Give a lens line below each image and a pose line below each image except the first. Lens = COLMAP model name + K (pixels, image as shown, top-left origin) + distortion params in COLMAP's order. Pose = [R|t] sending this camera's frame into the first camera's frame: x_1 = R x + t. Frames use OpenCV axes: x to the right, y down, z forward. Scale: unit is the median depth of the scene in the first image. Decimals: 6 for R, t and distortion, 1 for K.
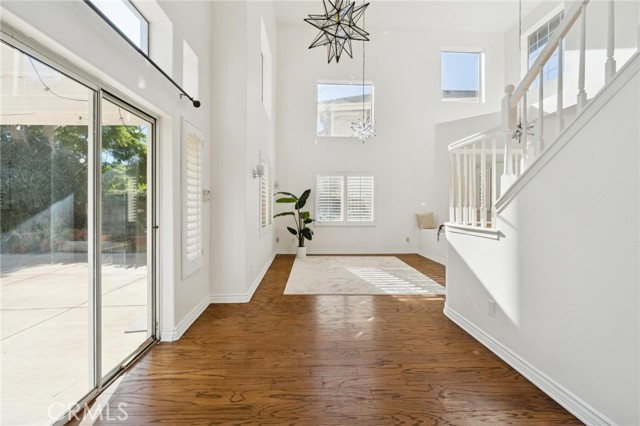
lens RADIAL K [[260.8, 0, 310.7], [0, 260.8, 207.4], [0, 0, 1]] dist [-0.026620, -0.000238]
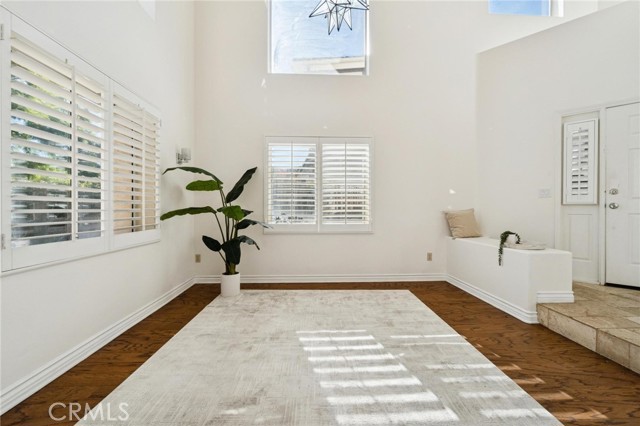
lens RADIAL K [[276.7, 0, 320.1], [0, 276.7, 210.2], [0, 0, 1]] dist [-0.008220, 0.002886]
pose [[0.999915, -0.001738, 0.012955, 0.136071], [0.001676, 0.999987, 0.004778, 0.020703], [-0.012963, -0.004756, 0.999905, 0.431441]]
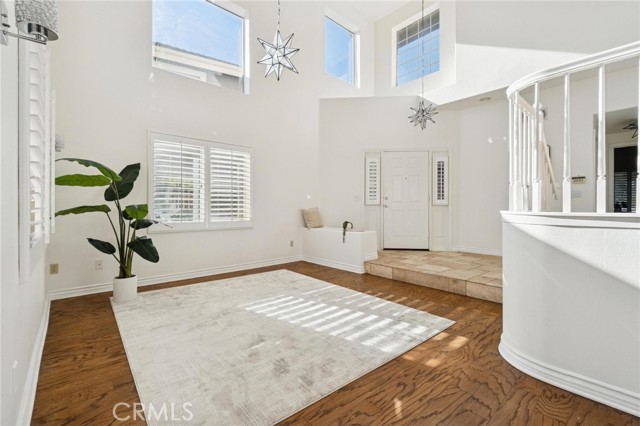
lens RADIAL K [[276.7, 0, 320.0], [0, 276.7, 212.0], [0, 0, 1]] dist [-0.008220, 0.002886]
pose [[0.766350, -0.012266, 0.642307, -0.086139], [0.002380, 0.999865, 0.016254, 0.021221], [-0.642419, -0.010927, 0.766275, 0.360740]]
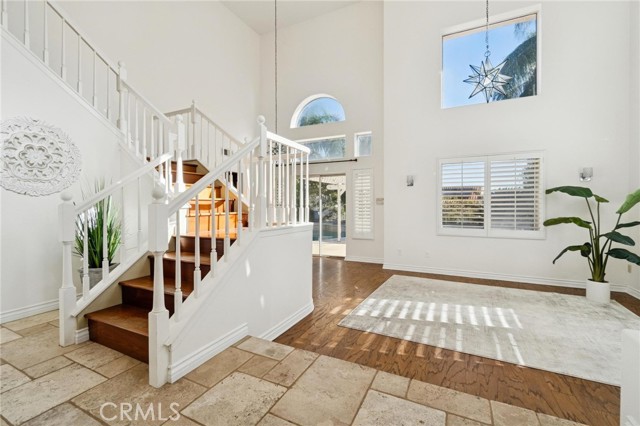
lens RADIAL K [[276.7, 0, 320.1], [0, 276.7, 206.6], [0, 0, 1]] dist [-0.008220, 0.002886]
pose [[-0.467723, -0.000292, -0.883875, 0.756423], [-0.001175, 0.999999, 0.000291, -0.007717], [0.883875, 0.001175, -0.467723, 0.735592]]
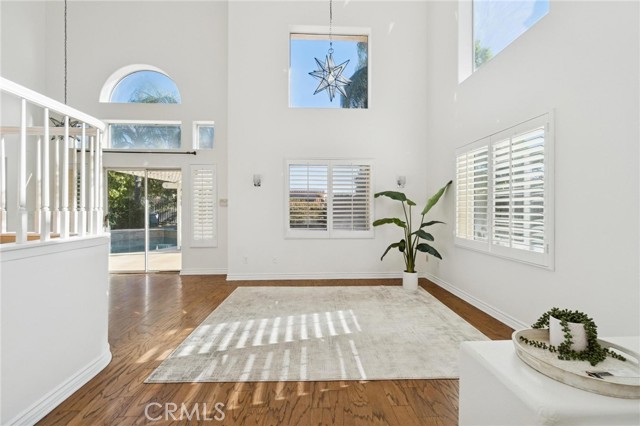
lens RADIAL K [[276.7, 0, 319.2], [0, 276.7, 205.5], [0, 0, 1]] dist [-0.008220, 0.002886]
pose [[0.025244, -0.011855, -0.999611, 0.654706], [-0.001645, 0.999928, -0.011900, -0.008028], [0.999680, 0.001945, 0.025223, 0.737324]]
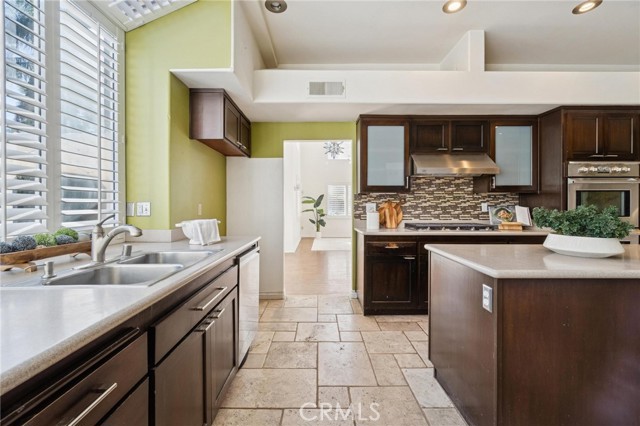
lens RADIAL K [[276.7, 0, 322.4], [0, 276.7, 207.4], [0, 0, 1]] dist [-0.008220, 0.002886]
pose [[0.999874, -0.007639, -0.013889, 0.012830], [0.007714, 0.999956, 0.005377, -0.002547], [0.013847, -0.005483, 0.999889, -0.645688]]
